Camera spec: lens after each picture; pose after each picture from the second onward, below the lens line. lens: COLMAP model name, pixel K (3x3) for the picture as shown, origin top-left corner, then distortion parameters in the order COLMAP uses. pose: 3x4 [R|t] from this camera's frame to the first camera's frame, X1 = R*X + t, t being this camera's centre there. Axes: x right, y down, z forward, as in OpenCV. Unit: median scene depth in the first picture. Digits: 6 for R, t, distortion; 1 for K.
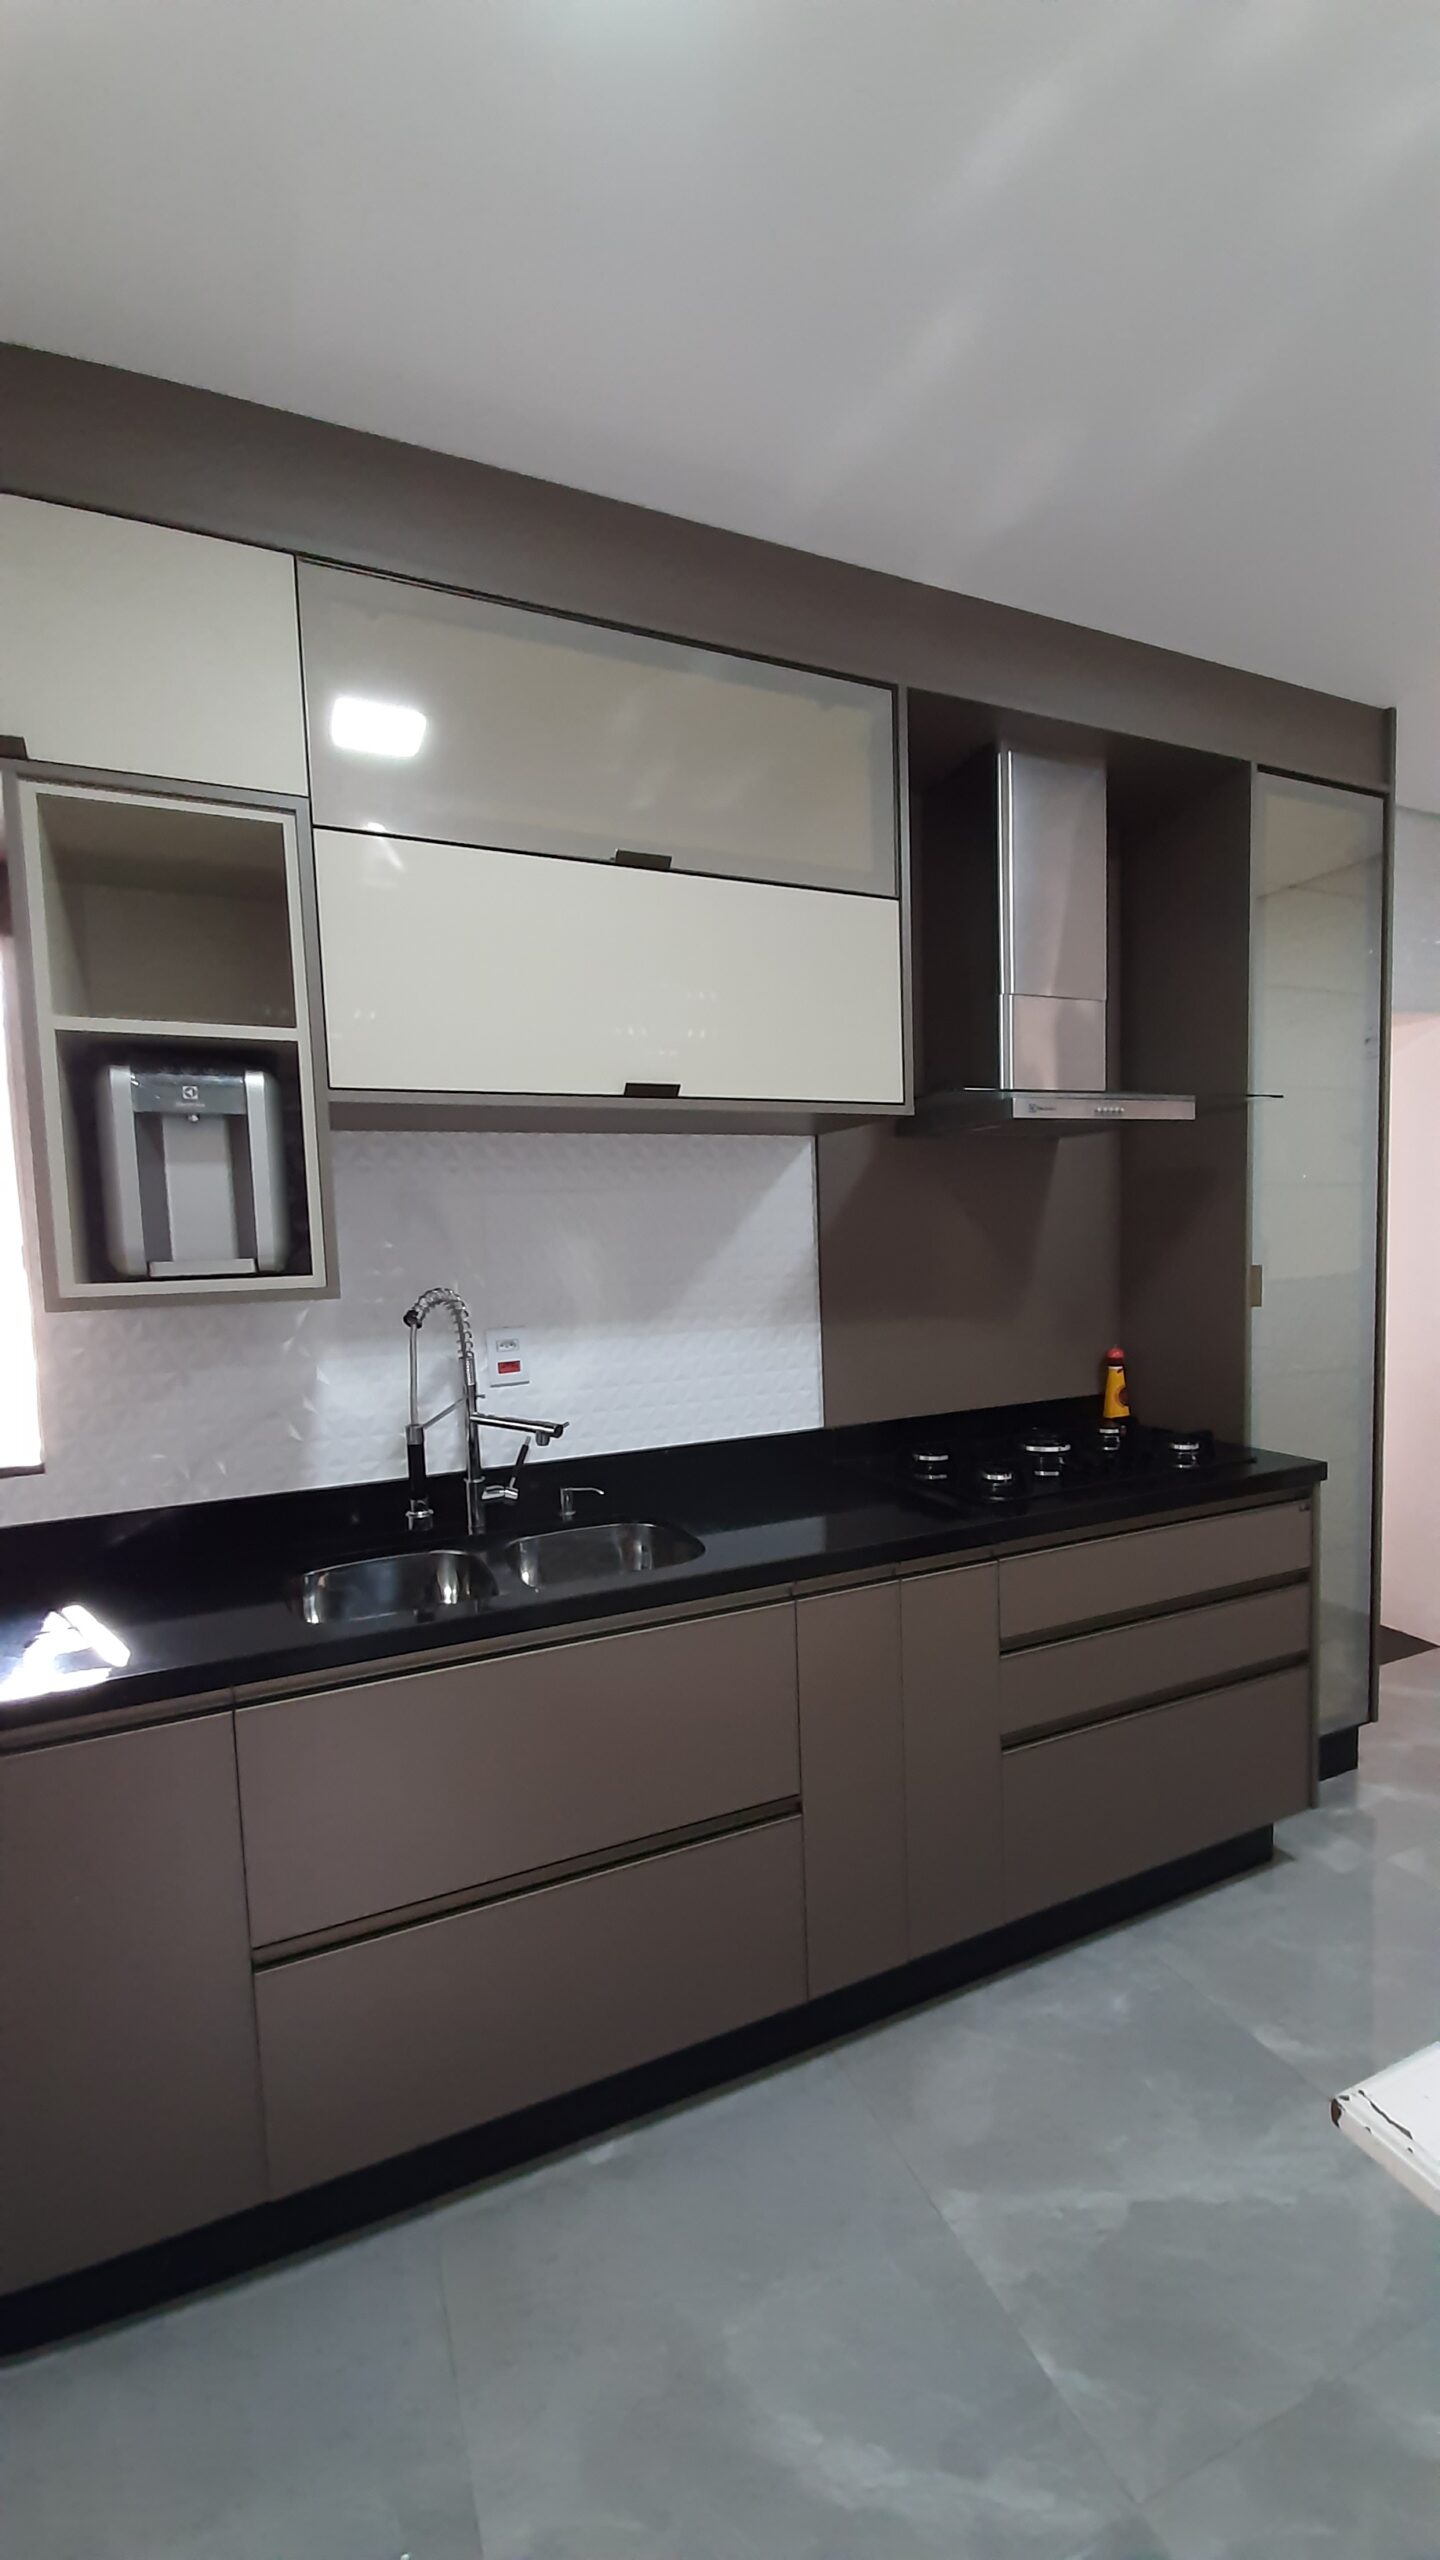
lens RADIAL K [[1019.6, 0, 716.8], [0, 1019.6, 1322.9], [0, 0, 1]] dist [-0.000091, -0.005209]
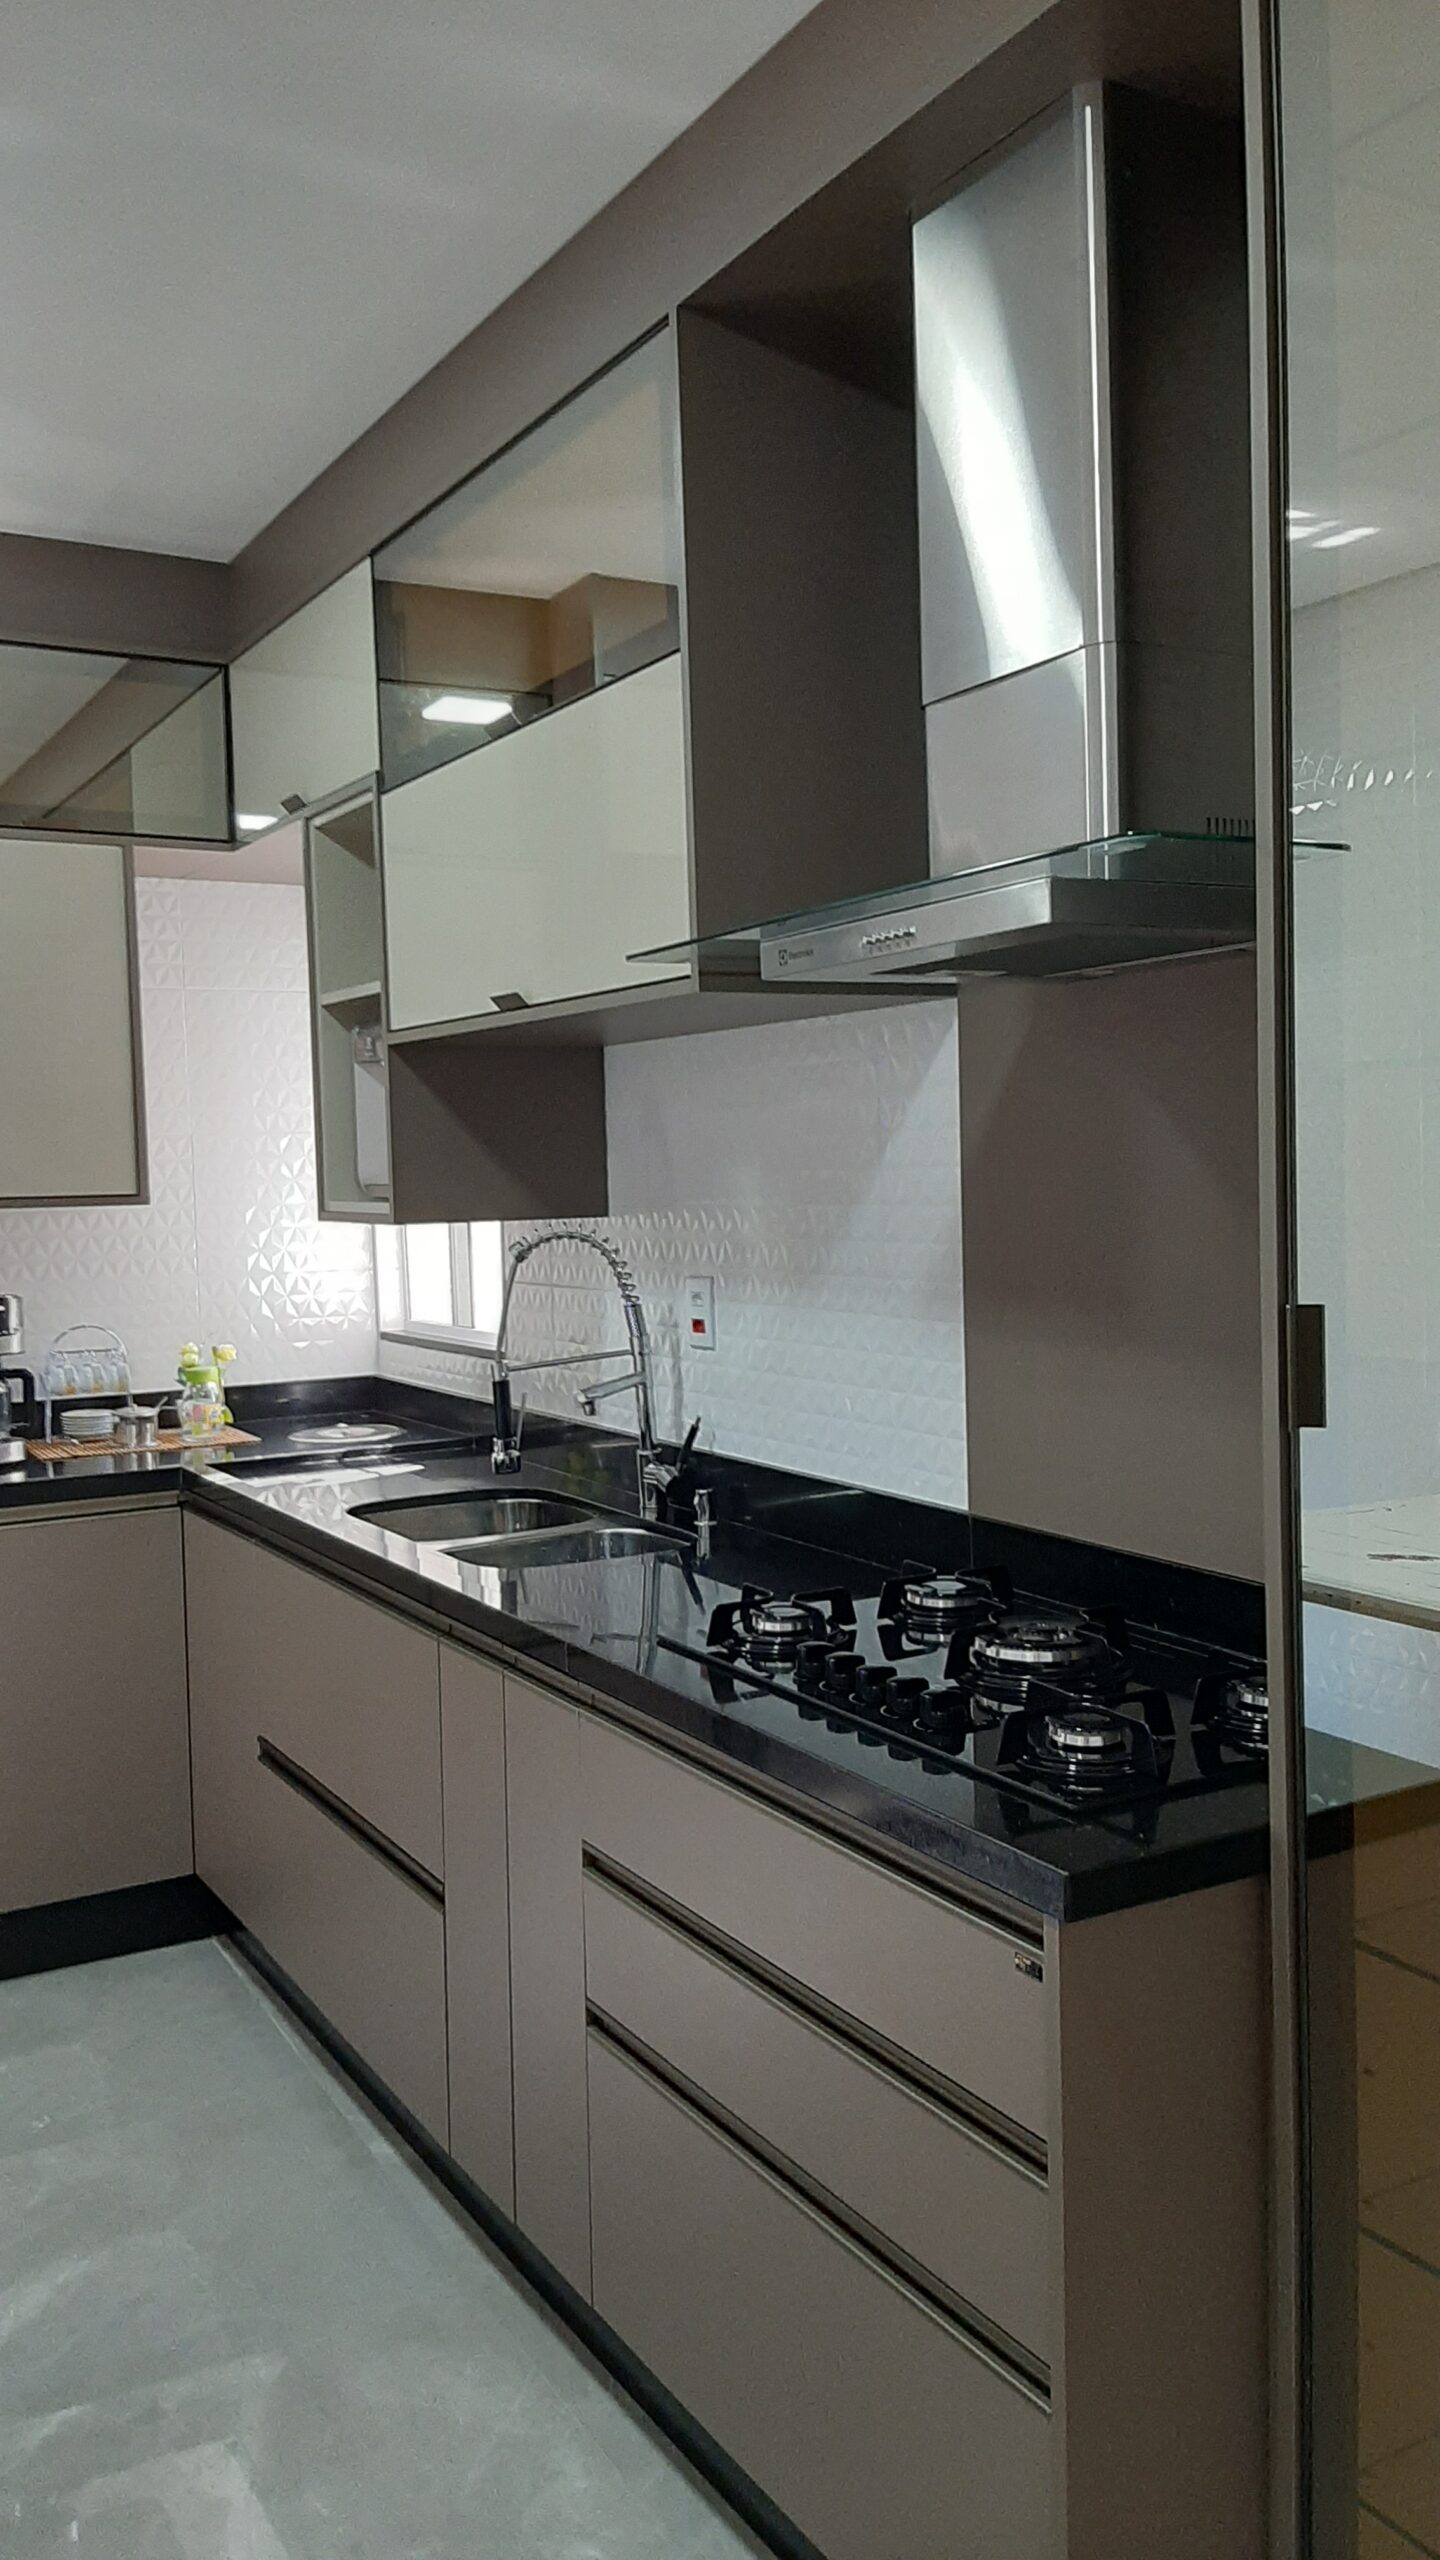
lens RADIAL K [[1969.8, 0, 720.0], [0, 1969.8, 1280.0], [0, 0, 1]] dist [0.081626, -0.141177]
pose [[0.109482, 0.090420, -0.989868, 1.412110], [-0.056392, 0.994815, 0.084635, -0.133264], [0.992388, 0.046554, 0.114013, 0.897012]]
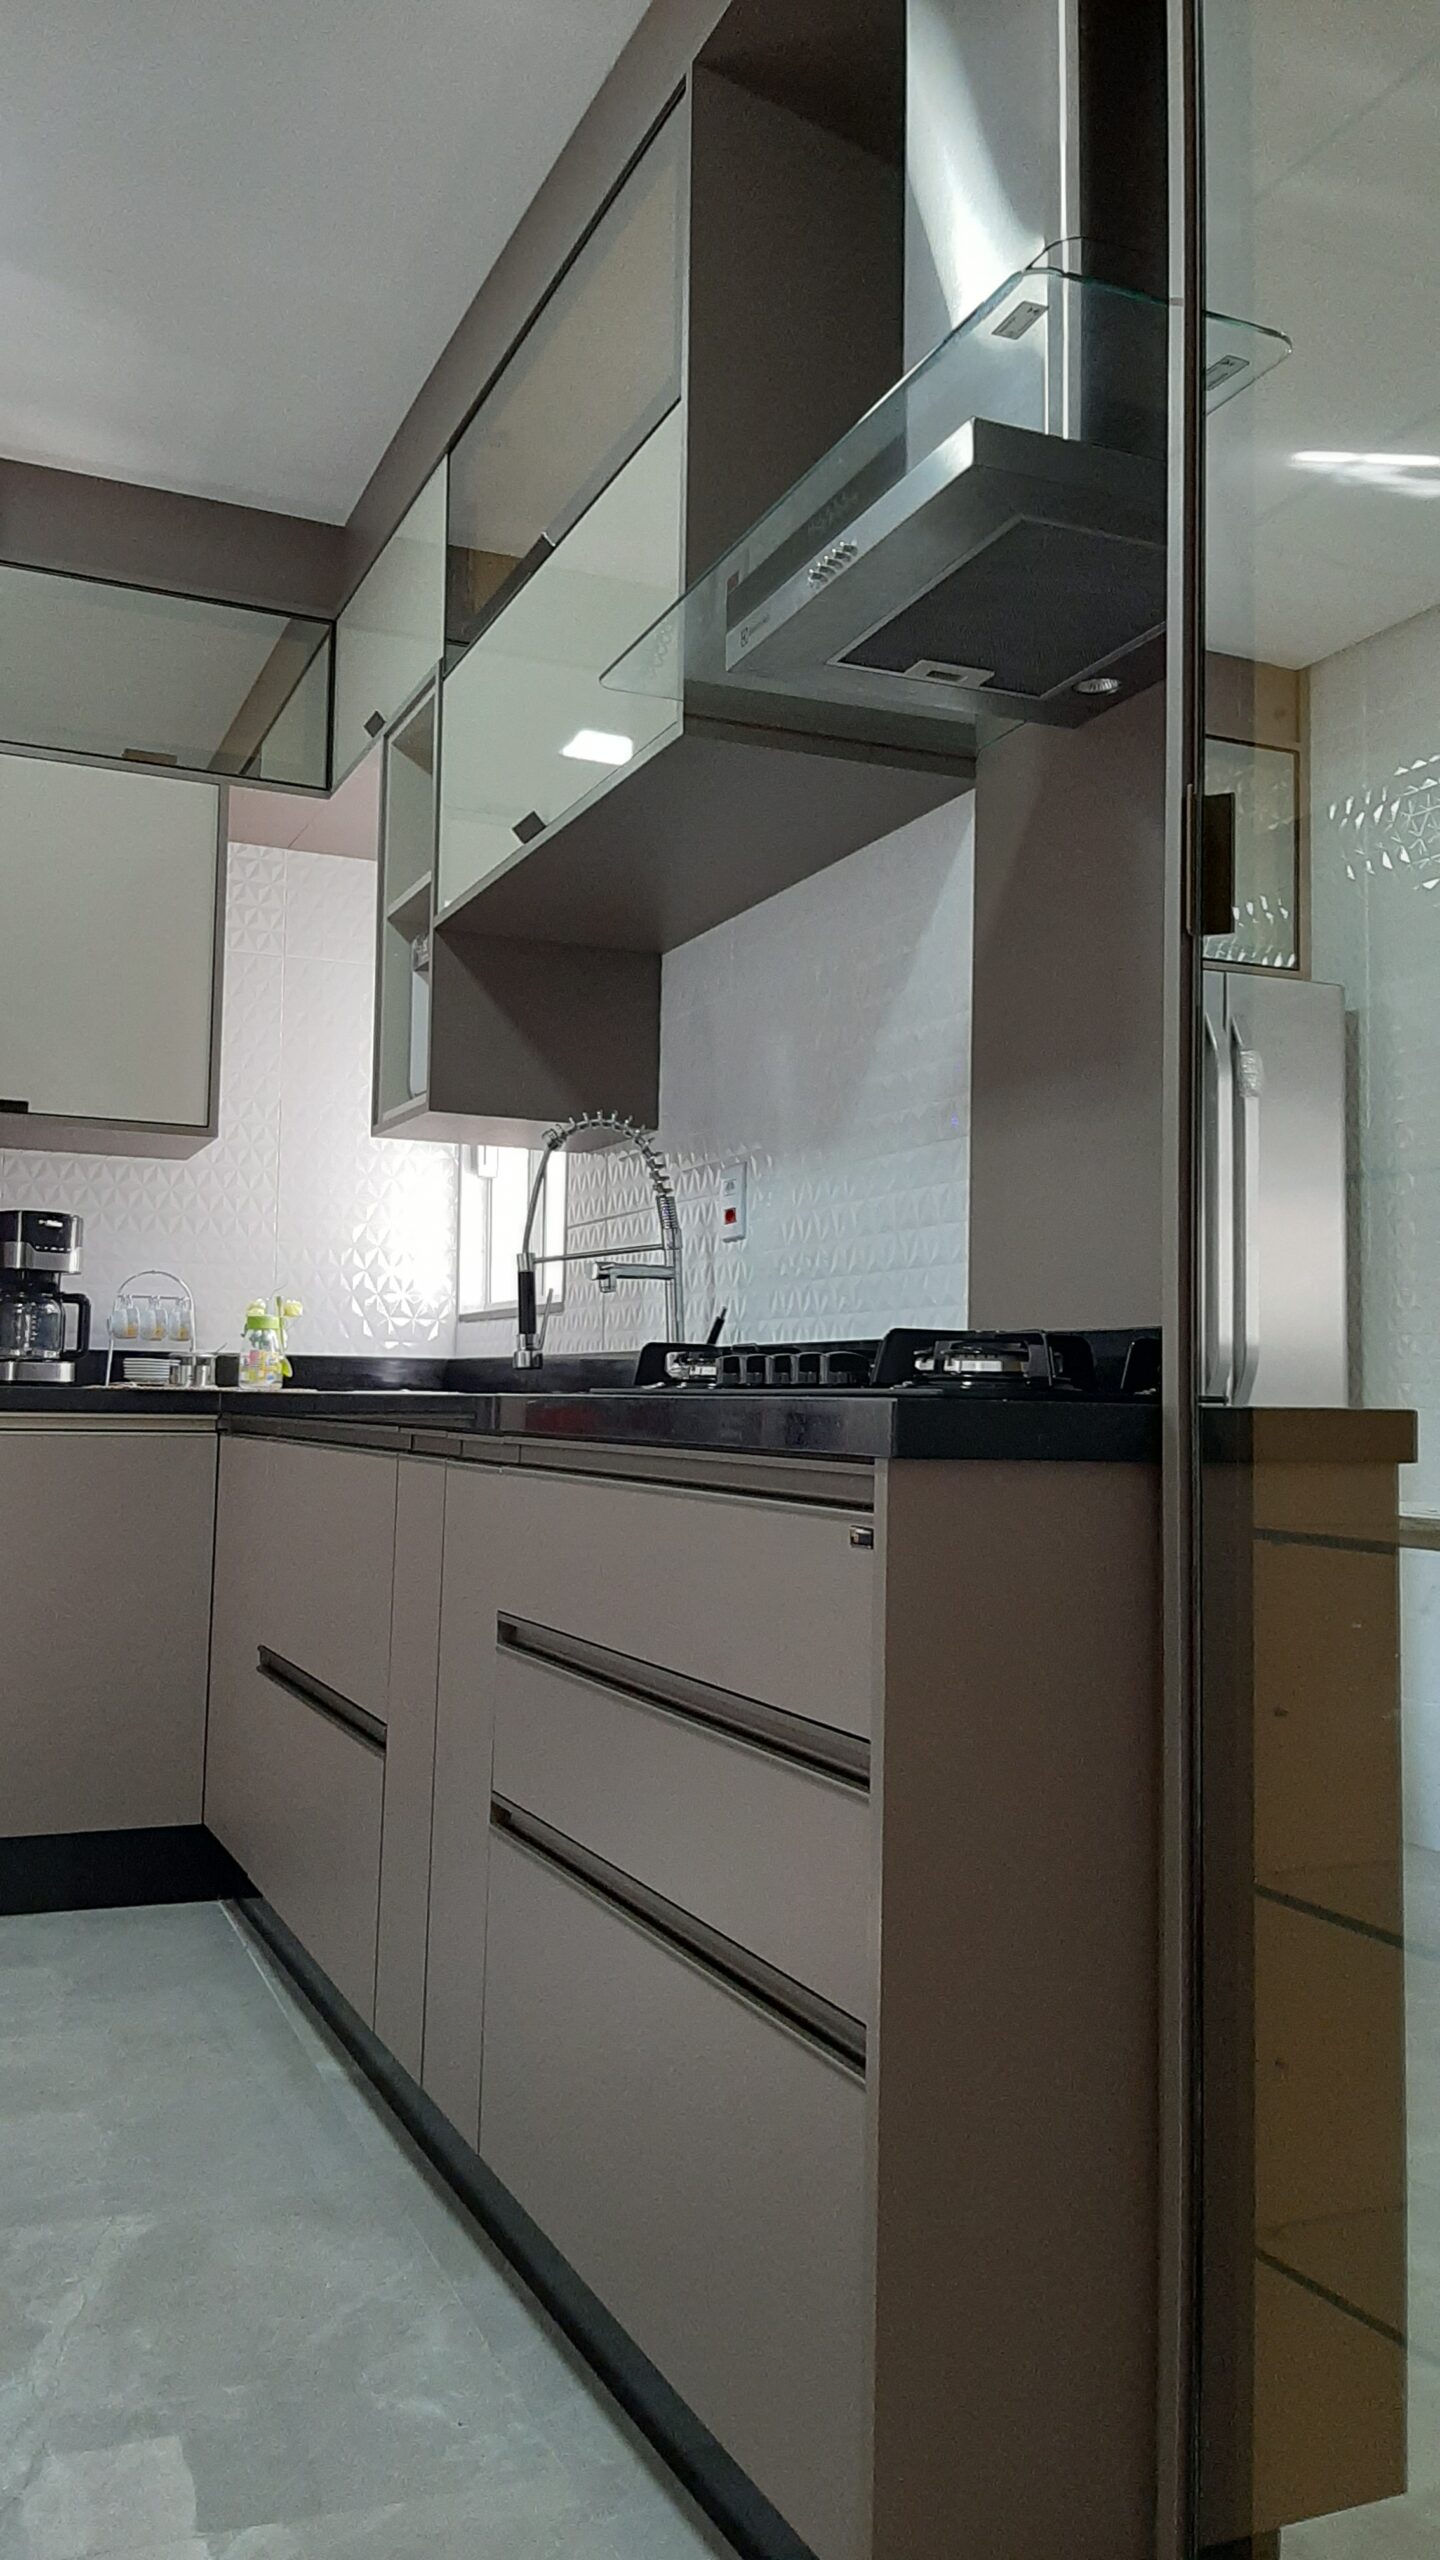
lens RADIAL K [[1969.8, 0, 720.0], [0, 1969.8, 1280.0], [0, 0, 1]] dist [0.081626, -0.141177]
pose [[0.000187, -0.026542, -0.999648, 1.341826], [-0.098203, 0.994815, -0.026432, 0.138858], [0.995166, 0.098173, -0.002420, 1.069842]]
